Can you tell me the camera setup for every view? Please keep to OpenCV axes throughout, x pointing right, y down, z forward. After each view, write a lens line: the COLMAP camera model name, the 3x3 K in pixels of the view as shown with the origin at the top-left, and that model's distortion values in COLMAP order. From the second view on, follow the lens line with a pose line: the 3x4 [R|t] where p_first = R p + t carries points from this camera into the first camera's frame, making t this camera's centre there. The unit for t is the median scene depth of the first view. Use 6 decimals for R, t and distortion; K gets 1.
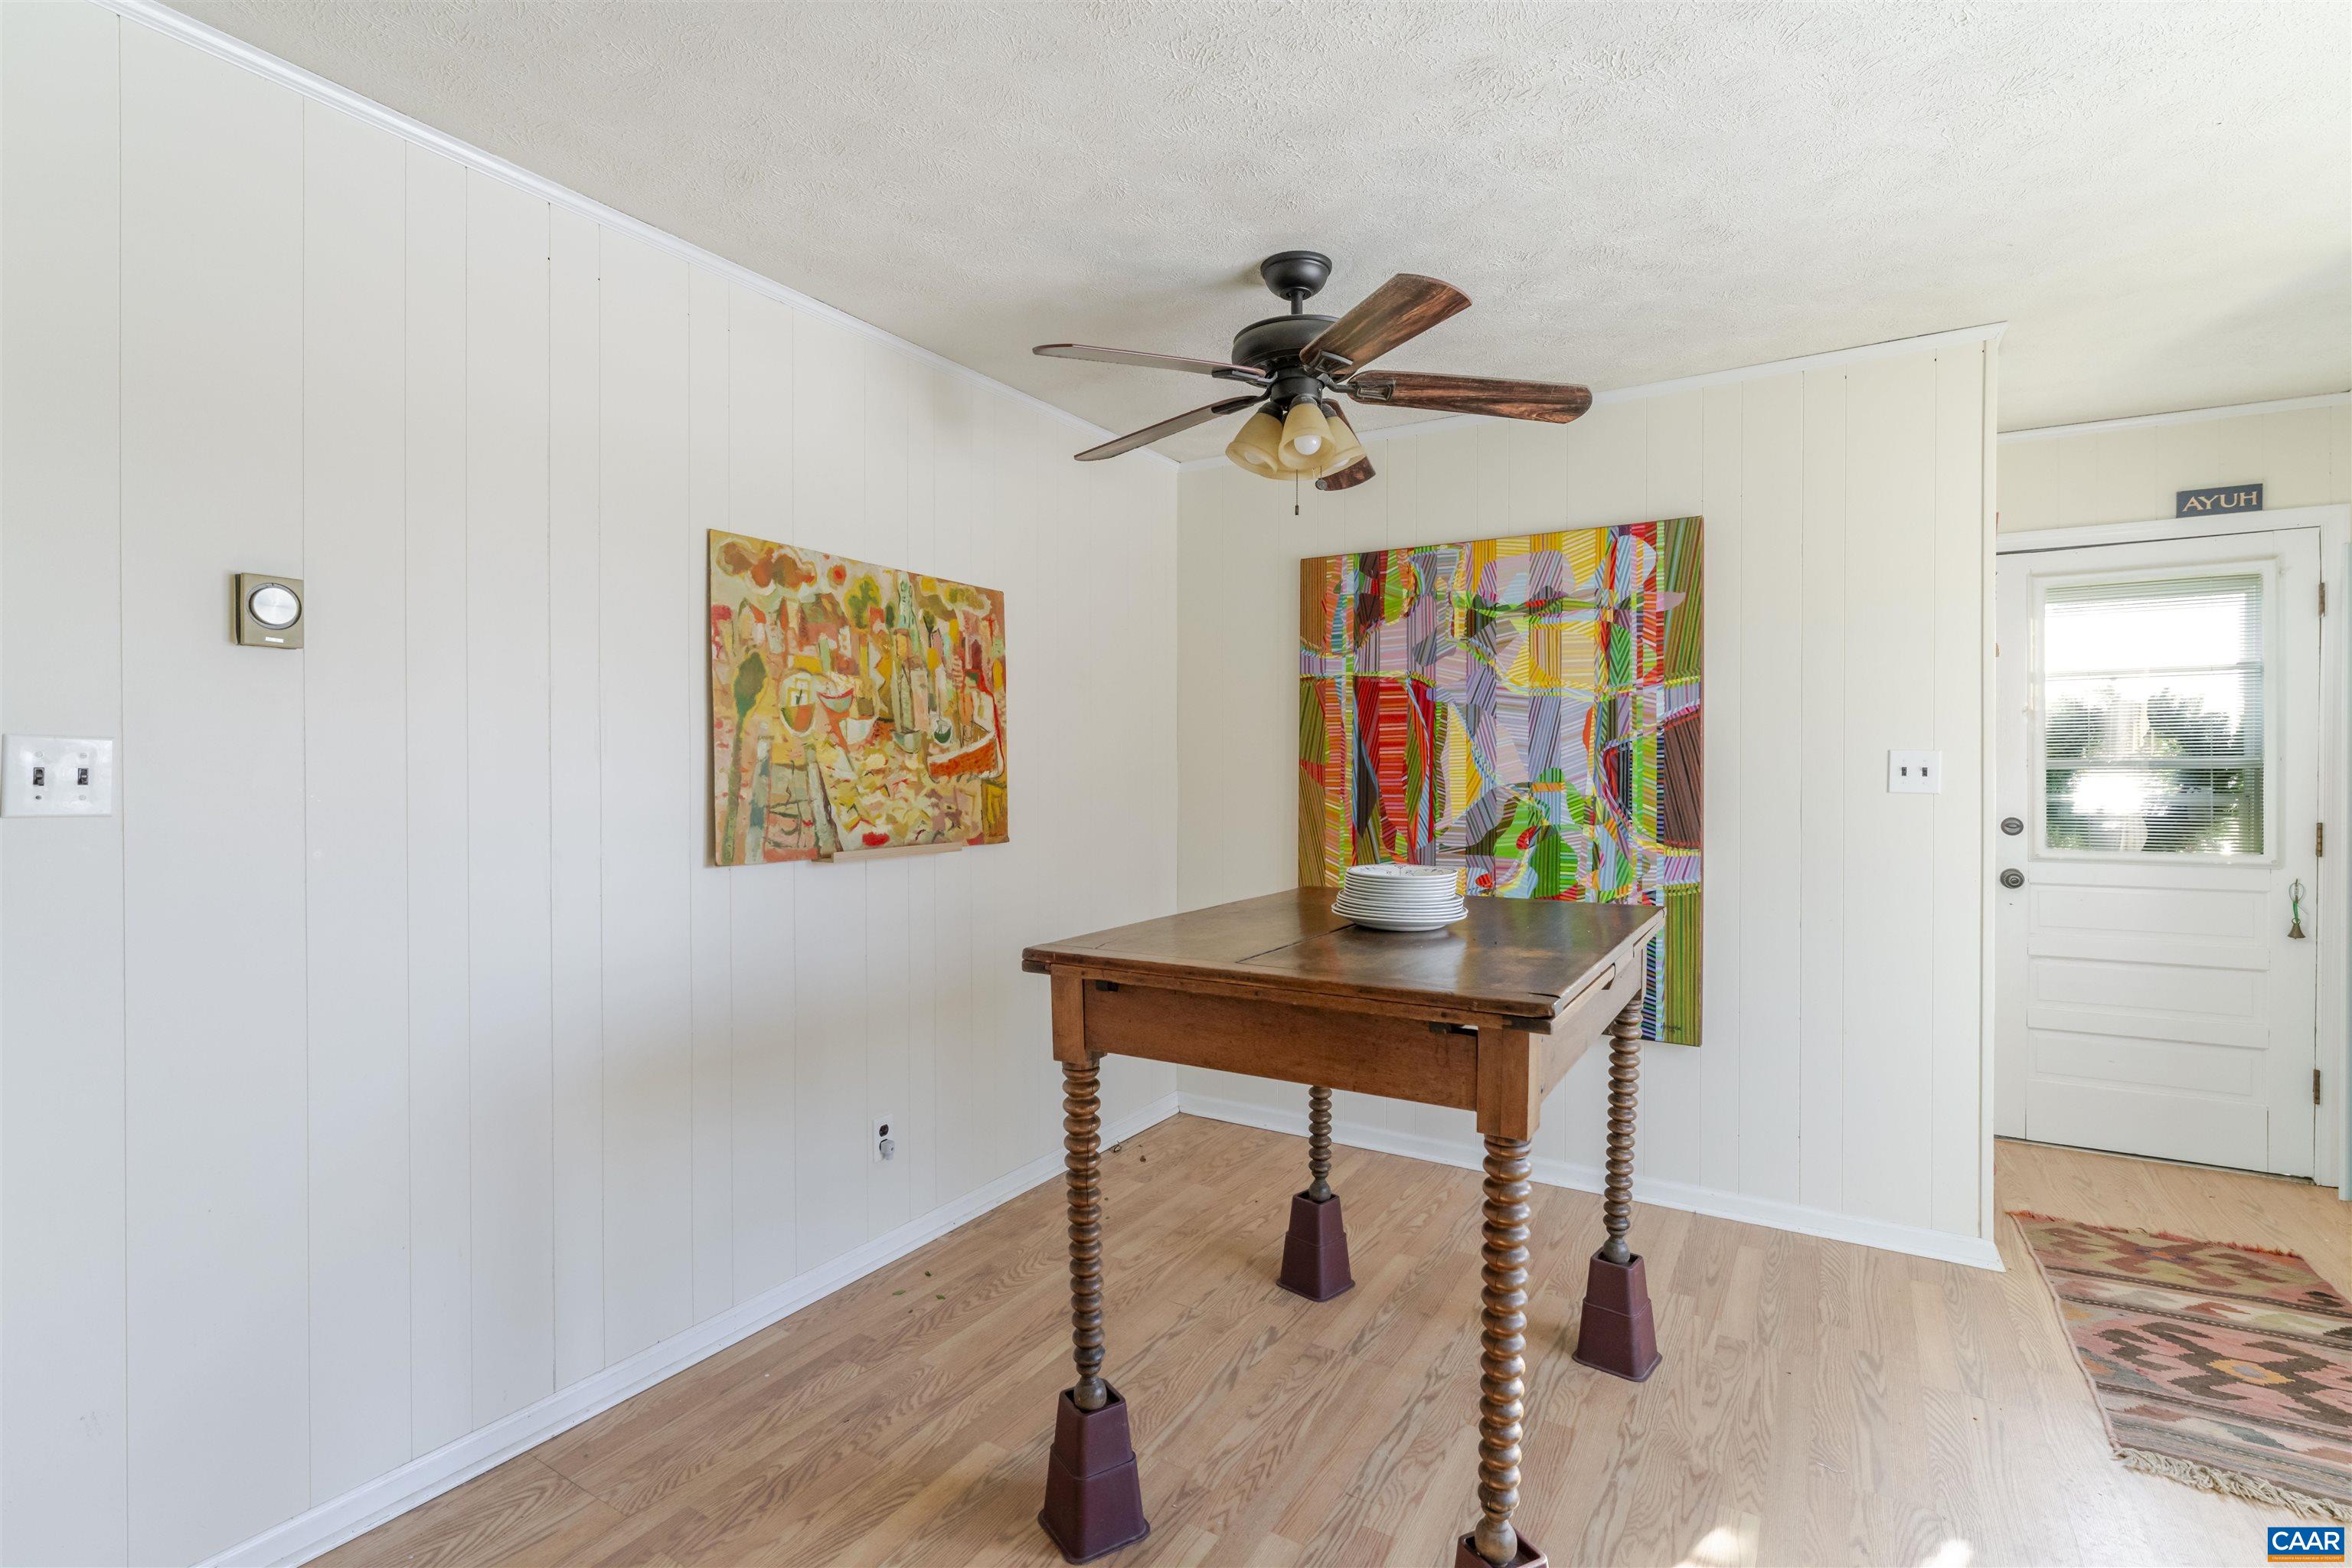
lens RADIAL K [[1101.9, 0, 1163.4], [0, 1101.9, 774.7], [0, 0, 1]] dist [-0.004428, 0.000200]
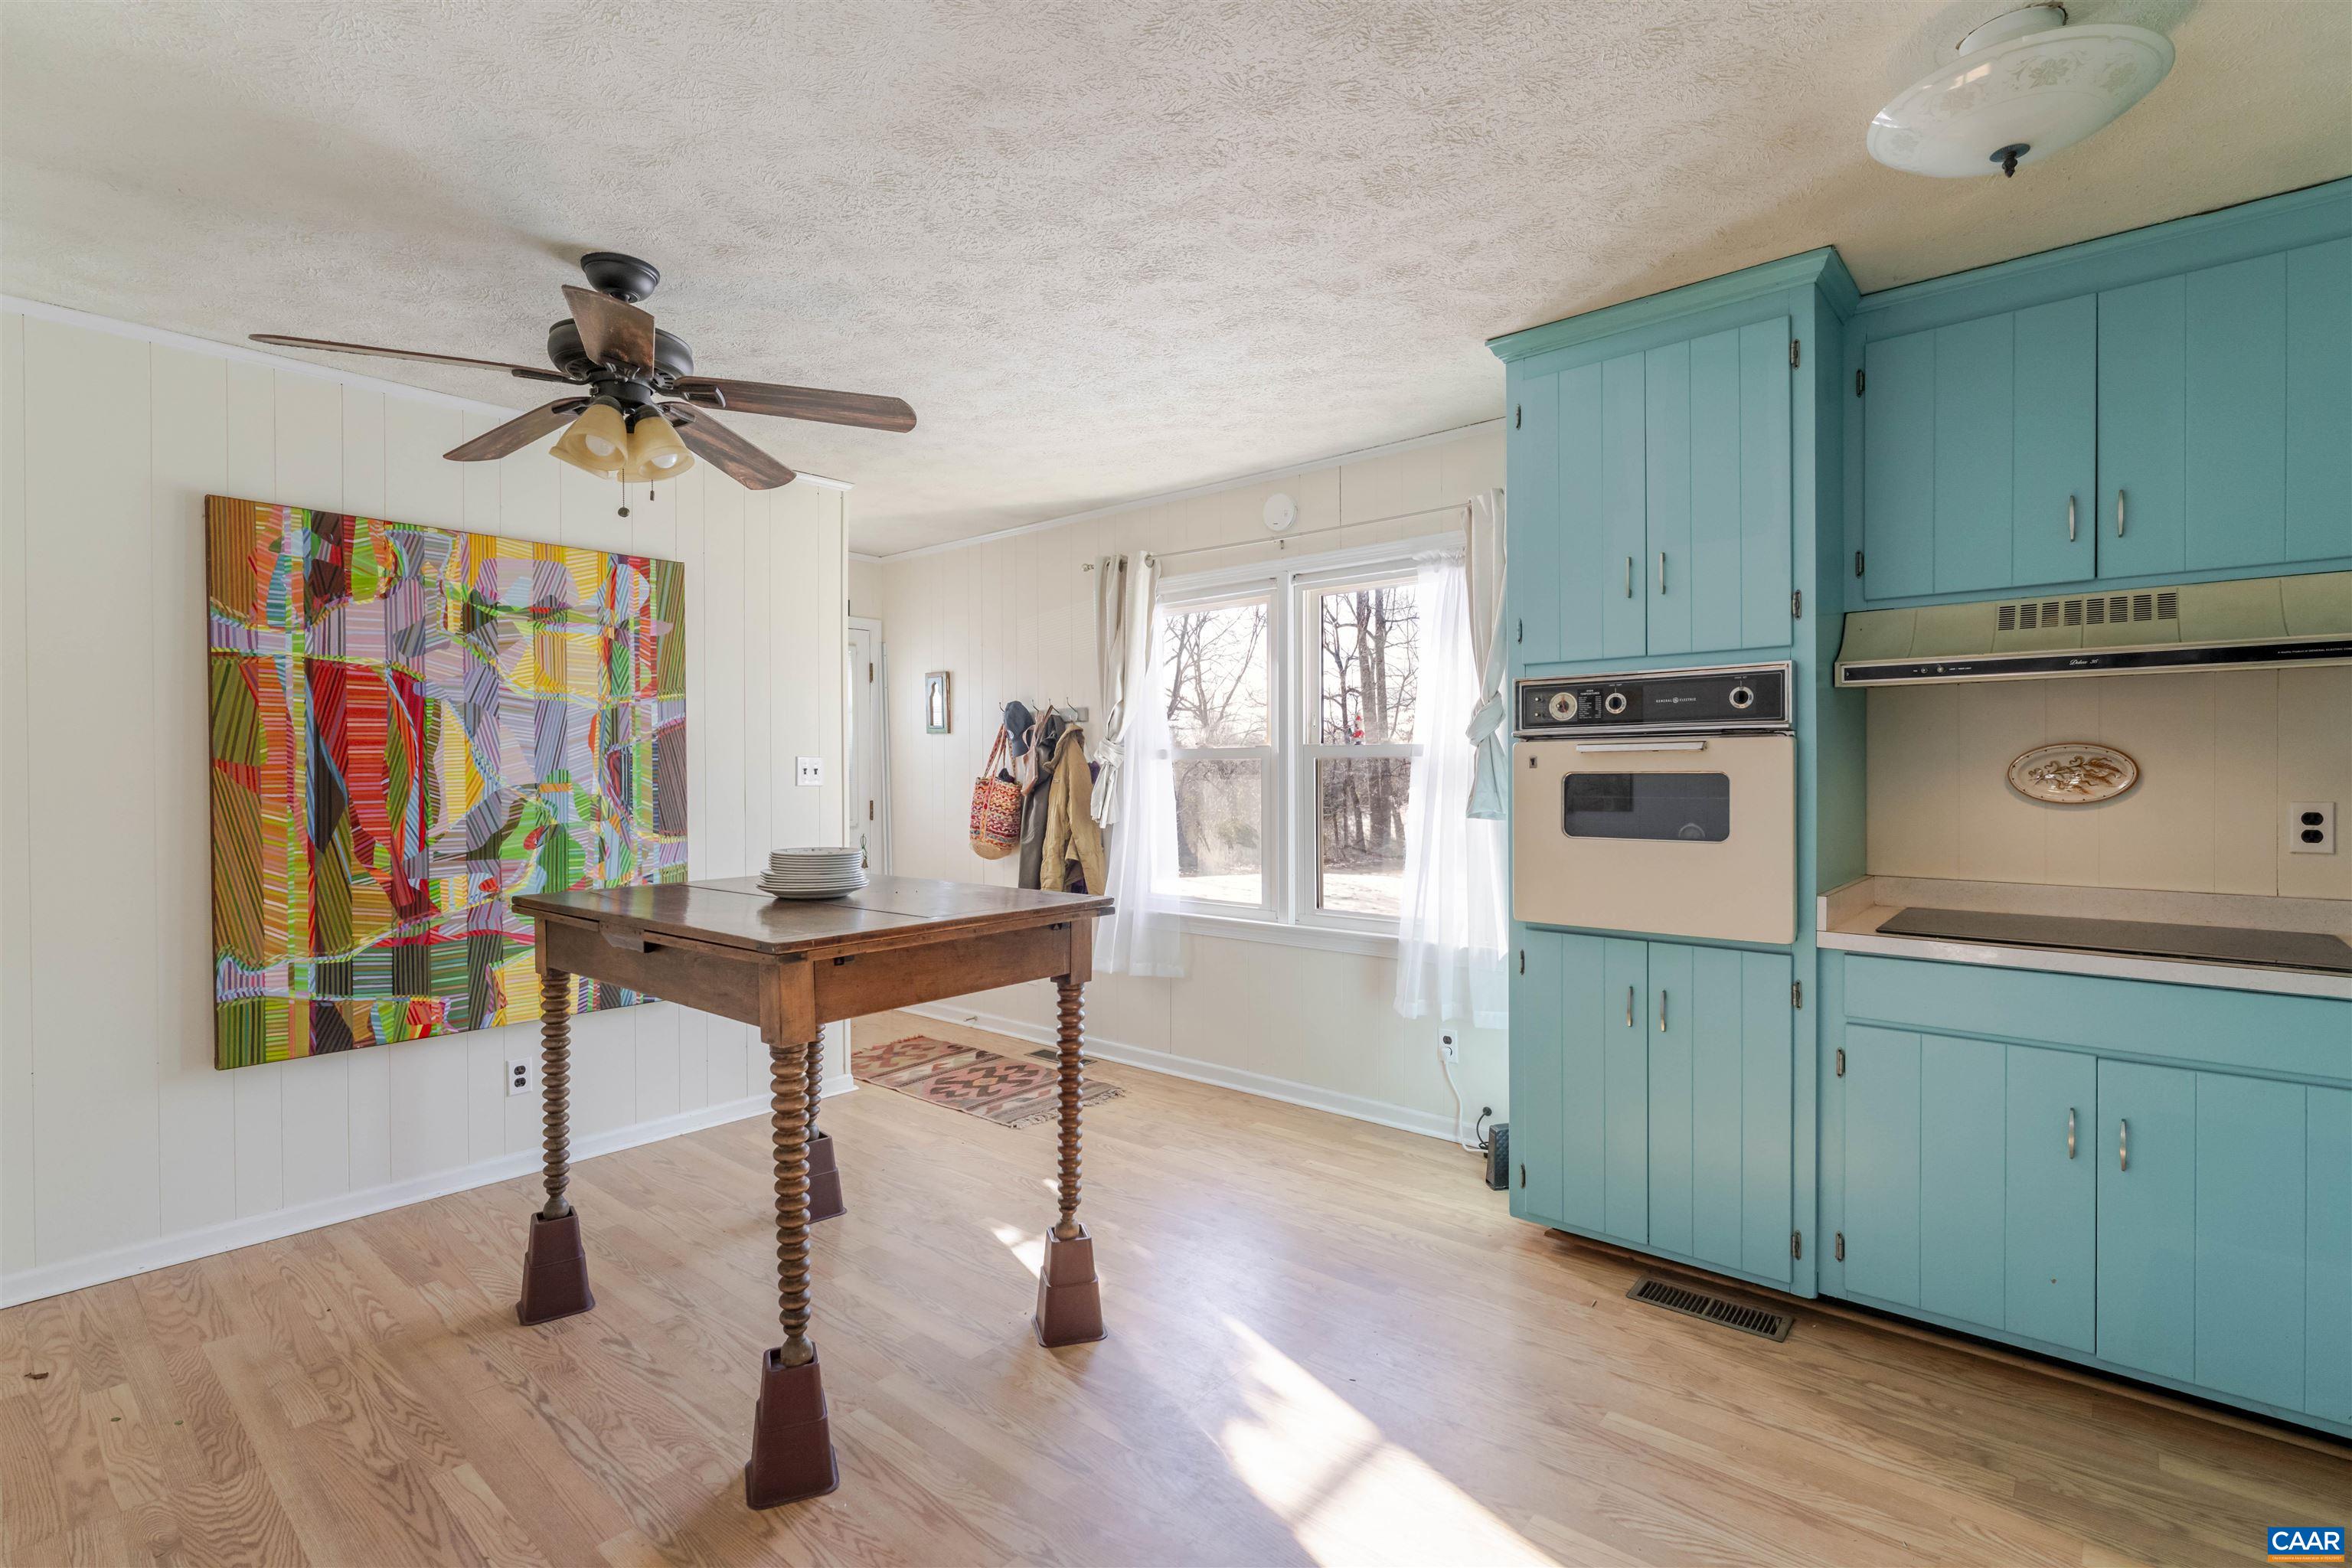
lens RADIAL K [[1101.9, 0, 1164.7], [0, 1101.9, 785.3], [0, 0, 1]] dist [-0.004428, 0.000200]
pose [[0.150458, -0.014935, 0.988504, -0.605383], [0.010034, 0.999857, 0.013579, 0.000604], [-0.988565, 0.007876, 0.150586, 0.273350]]
